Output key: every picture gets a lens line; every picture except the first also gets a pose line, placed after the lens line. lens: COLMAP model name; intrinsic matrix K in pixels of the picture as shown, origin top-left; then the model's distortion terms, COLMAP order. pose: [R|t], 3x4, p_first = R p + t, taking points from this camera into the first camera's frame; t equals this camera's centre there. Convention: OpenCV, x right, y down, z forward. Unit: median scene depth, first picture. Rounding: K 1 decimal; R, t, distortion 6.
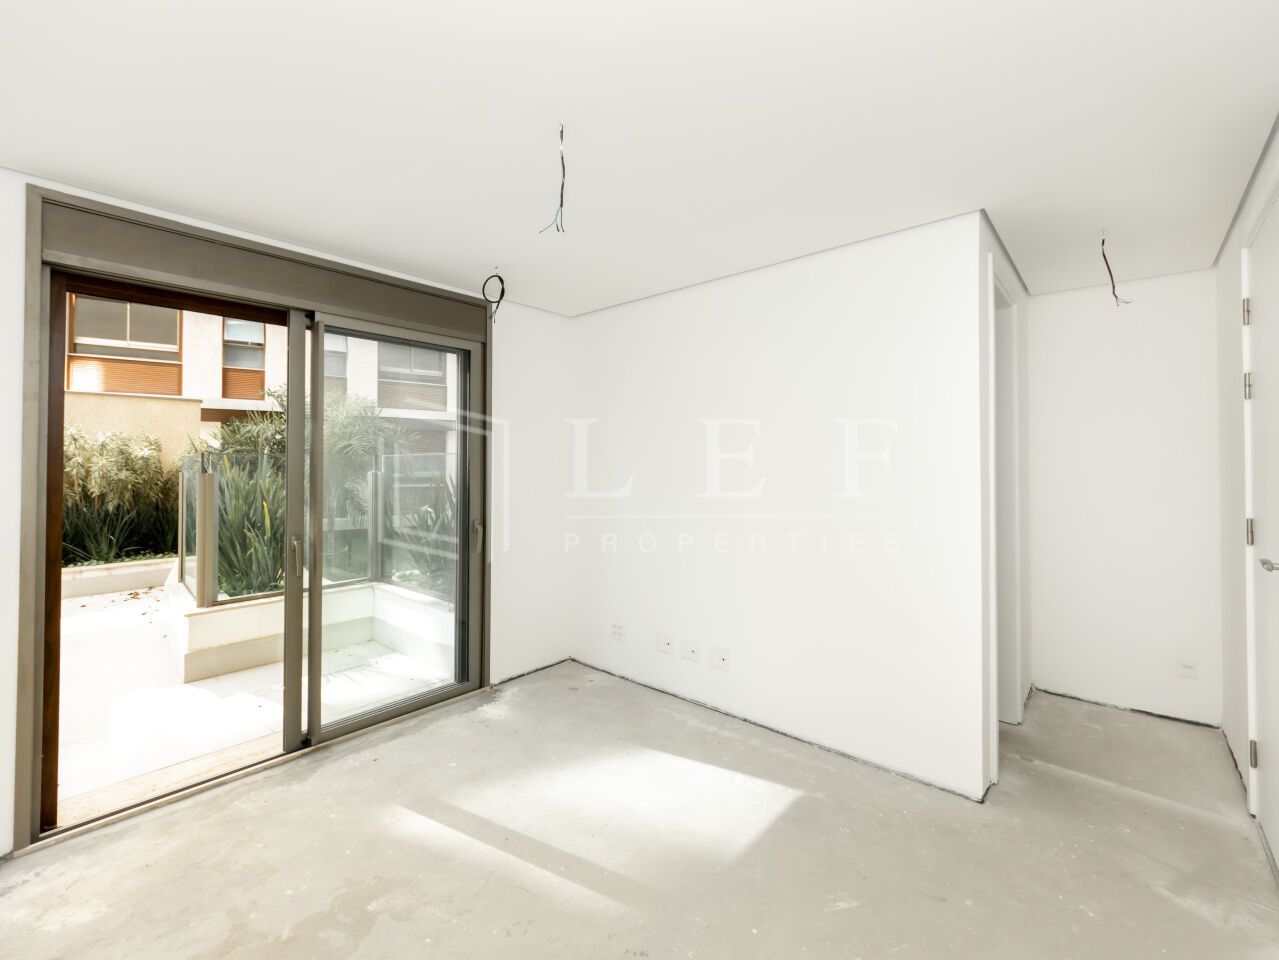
lens RADIAL K [[558.5, 0, 636.7], [0, 558.5, 458.4], [0, 0, 1]] dist [0.000130, -0.000311]
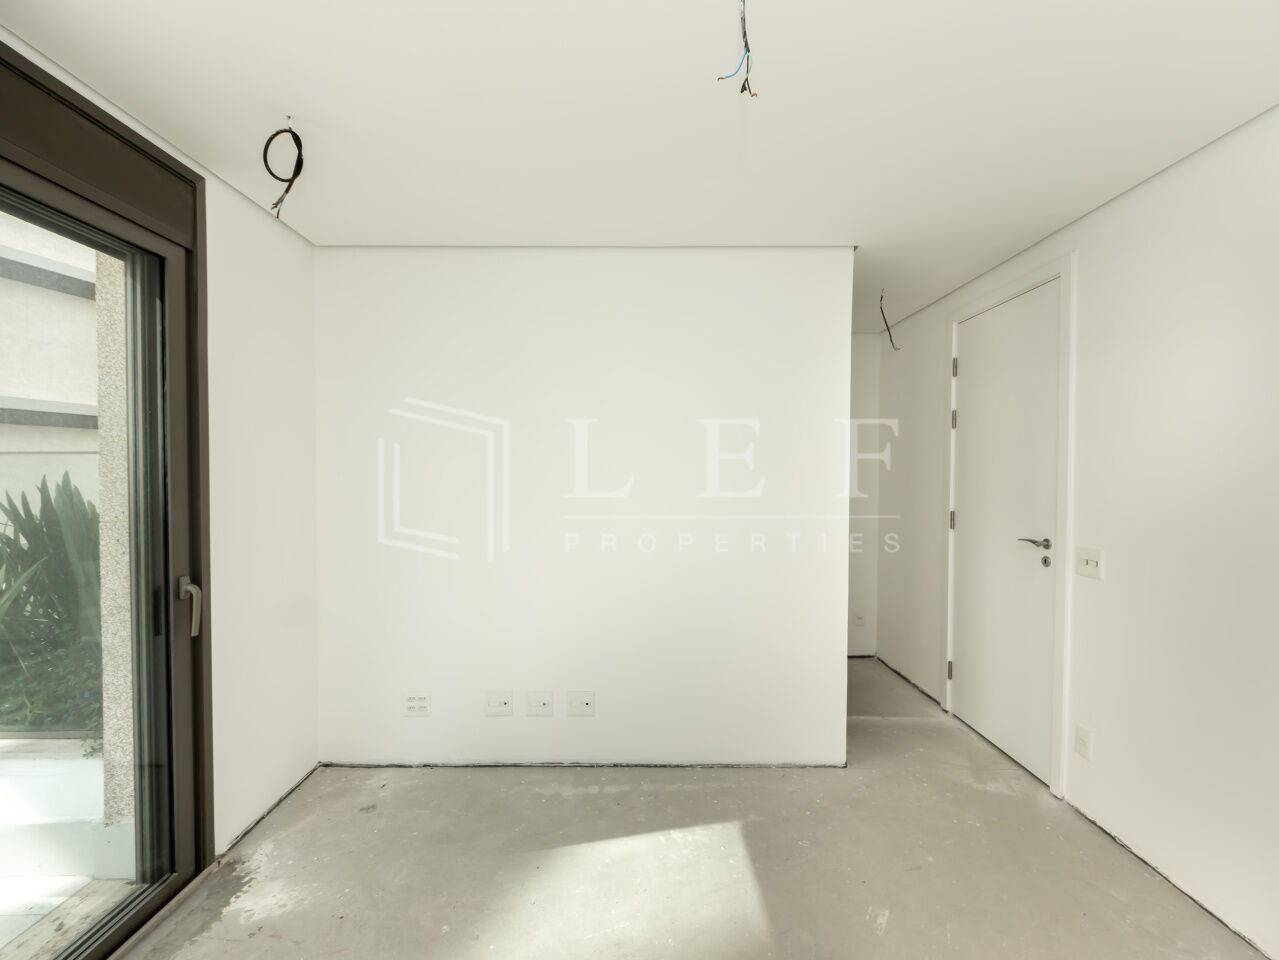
lens RADIAL K [[551.0, 0, 631.6], [0, 551.0, 488.6], [0, 0, 1]] dist [0.017205, -0.010517]
pose [[0.751608, -0.017467, 0.659379, -0.344293], [-0.004801, 0.999478, 0.031948, 0.006315], [-0.659593, -0.027178, 0.751131, 0.336433]]
